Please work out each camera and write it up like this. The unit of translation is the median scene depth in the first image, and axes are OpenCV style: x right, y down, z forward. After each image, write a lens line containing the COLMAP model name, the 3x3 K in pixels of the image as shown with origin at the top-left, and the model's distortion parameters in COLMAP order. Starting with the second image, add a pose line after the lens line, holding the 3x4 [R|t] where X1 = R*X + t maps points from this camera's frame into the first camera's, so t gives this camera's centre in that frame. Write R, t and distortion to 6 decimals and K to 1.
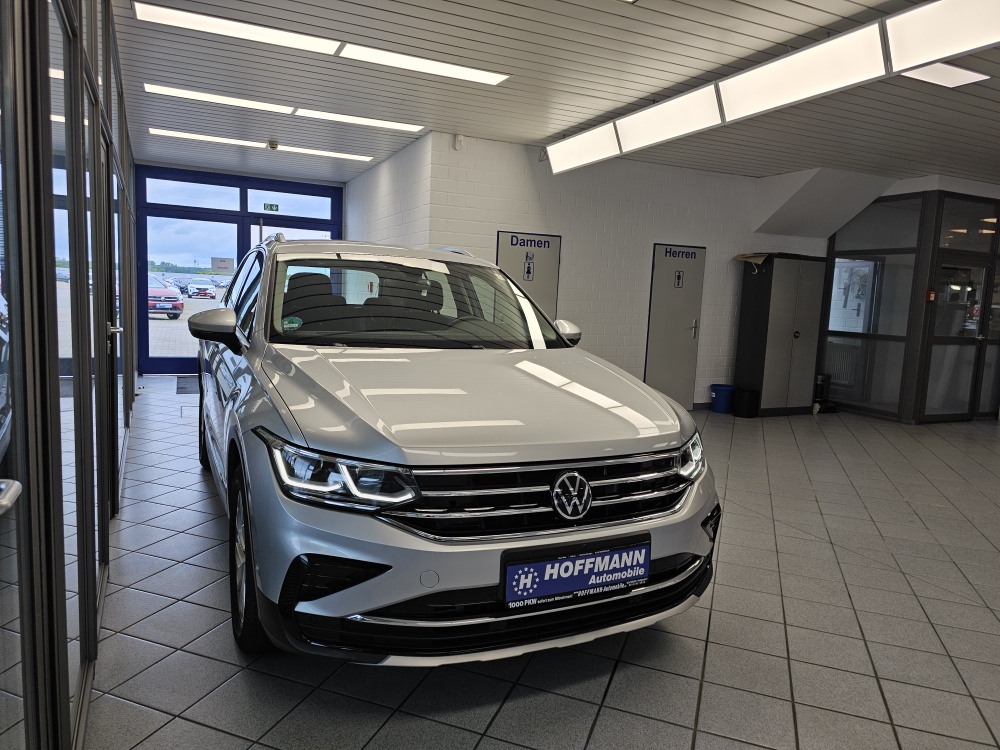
lens RADIAL K [[693.7, 0, 496.6], [0, 693.7, 382.3], [0, 0, 1]] dist [0.053463, -0.060114]
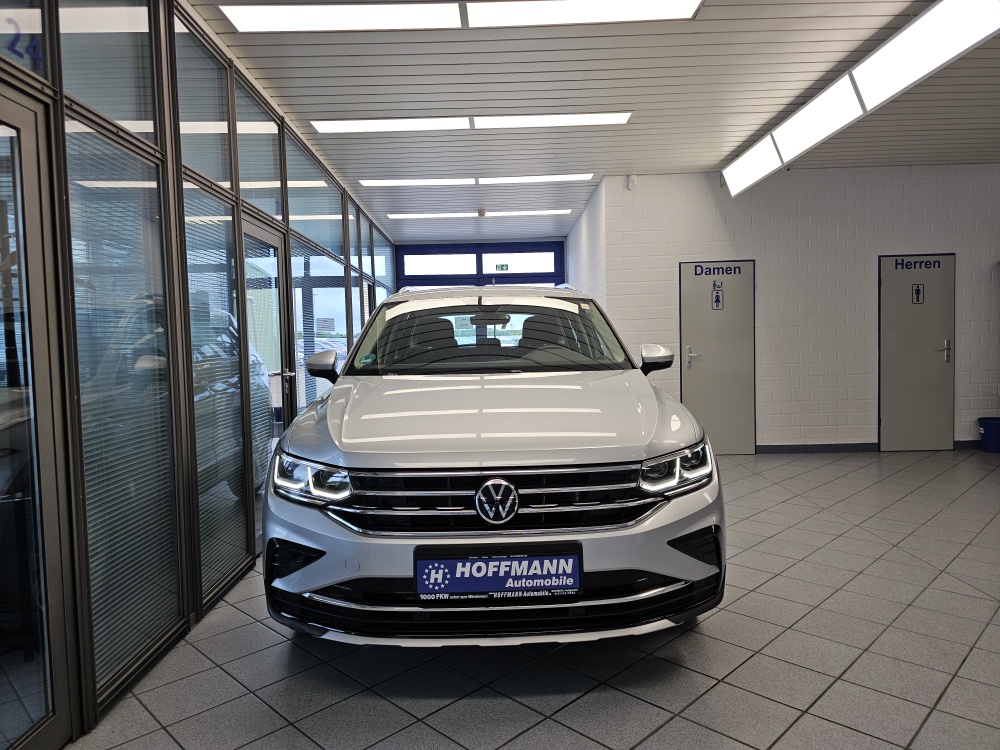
lens RADIAL K [[693.7, 0, 489.1], [0, 693.7, 379.5], [0, 0, 1]] dist [0.053463, -0.060114]
pose [[0.899224, -0.044590, -0.435210, 0.297635], [0.011416, 0.996845, -0.078546, 0.032974], [0.437340, 0.065662, 0.896896, 0.021302]]
